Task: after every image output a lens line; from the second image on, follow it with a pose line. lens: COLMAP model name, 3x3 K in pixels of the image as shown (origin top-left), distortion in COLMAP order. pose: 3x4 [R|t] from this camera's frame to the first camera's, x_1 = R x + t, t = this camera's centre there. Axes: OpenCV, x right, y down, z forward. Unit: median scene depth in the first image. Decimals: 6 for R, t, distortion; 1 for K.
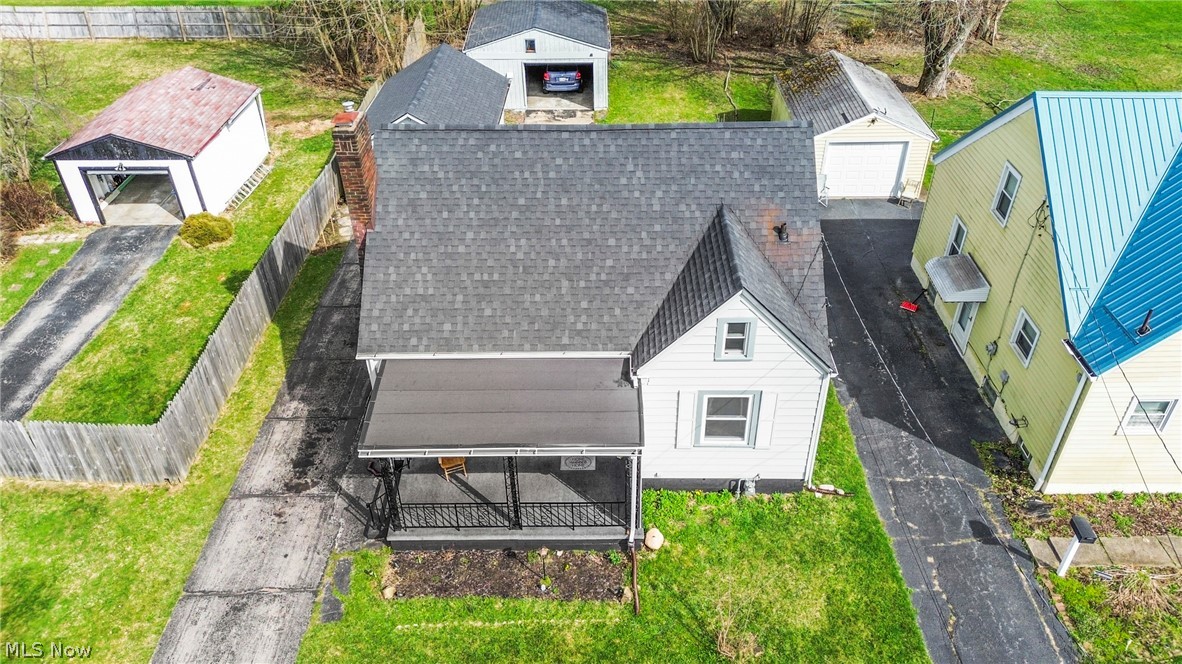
lens RADIAL K [[837.4, 0, 595.5], [0, 837.4, 334.2], [0, 0, 1]] dist [0.057324, -0.053129]
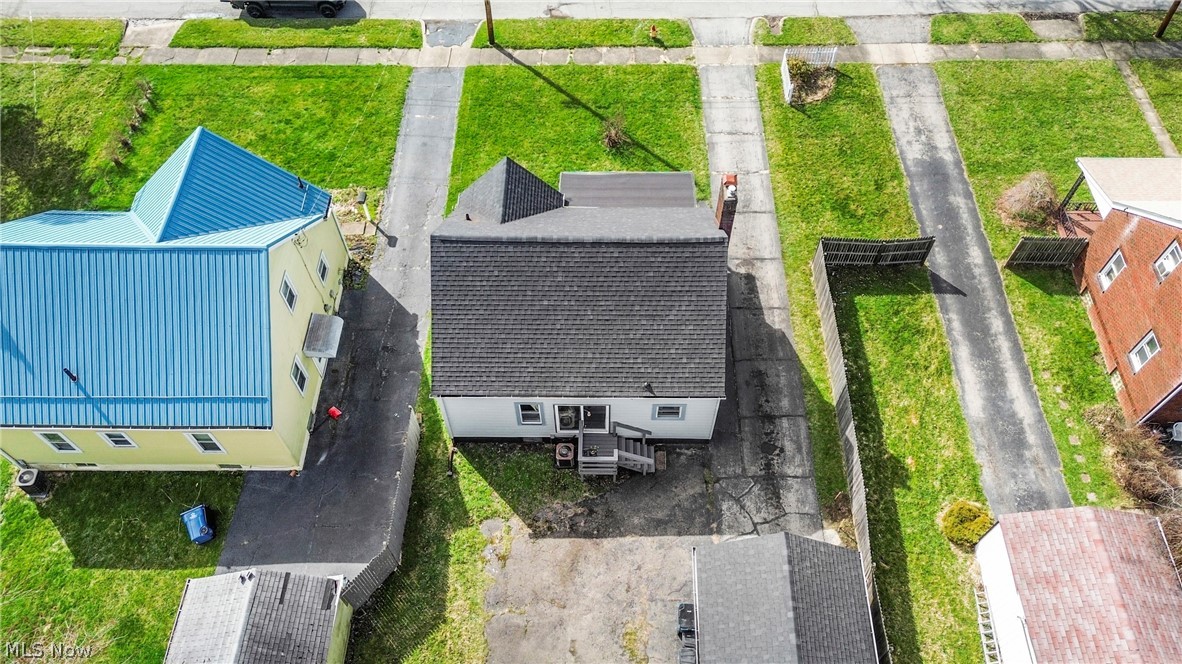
lens RADIAL K [[849.7, 0, 595.6], [0, 849.7, 332.3], [0, 0, 1]] dist [0.065855, -0.069062]
pose [[-0.999856, 0.004666, 0.016343, -0.056036], [0.016147, -0.039351, 0.999095, -1.772094], [0.005305, 0.999215, 0.039270, 1.132924]]
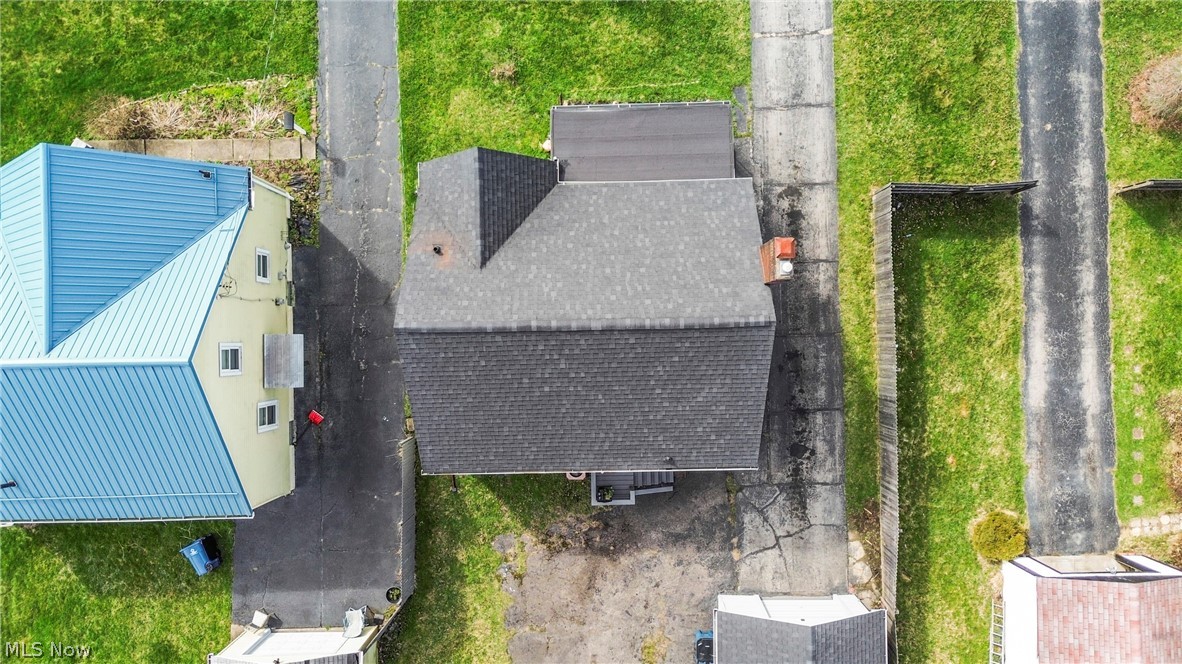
lens RADIAL K [[837.4, 0, 595.5], [0, 837.4, 334.2], [0, 0, 1]] dist [0.057324, -0.053129]
pose [[-0.999357, 0.026815, 0.023793, -0.044940], [0.003862, -0.579305, 0.815102, -1.207121], [0.035641, 0.814670, 0.578829, 0.365412]]
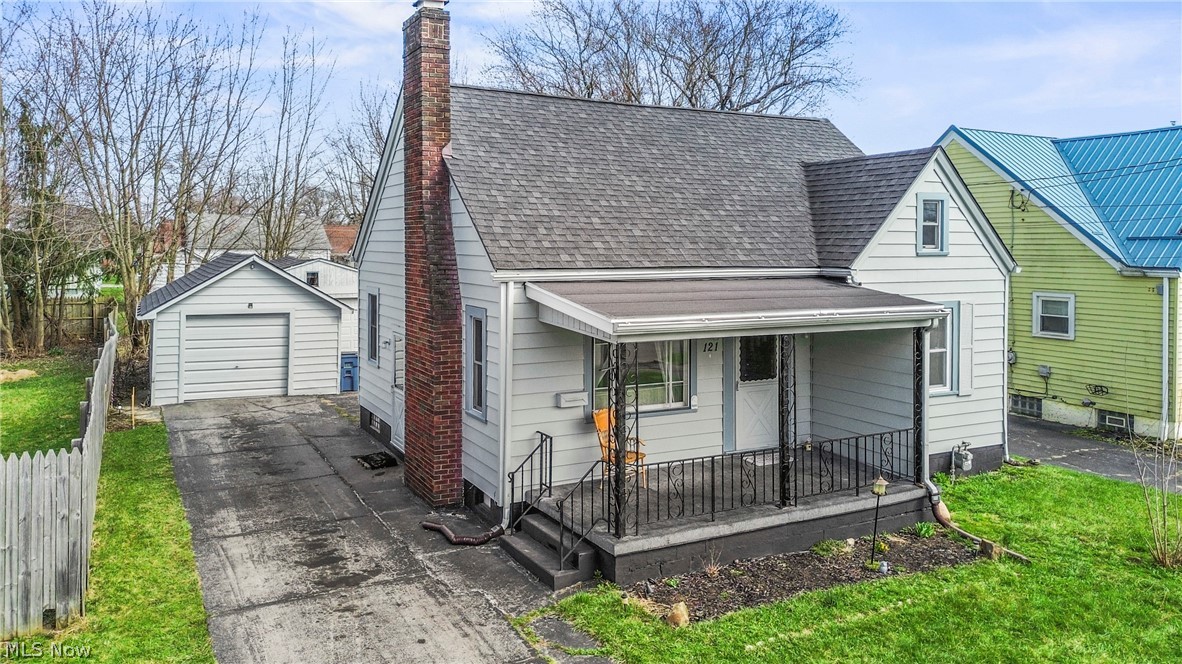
lens RADIAL K [[859.3, 0, 597.1], [0, 859.3, 261.2], [0, 0, 1]] dist [0.029597, 0.005651]
pose [[0.876470, 0.007941, 0.481391, -0.500194], [0.270382, 0.819183, -0.505799, 0.348955], [-0.398364, 0.573477, 0.715842, 0.469044]]
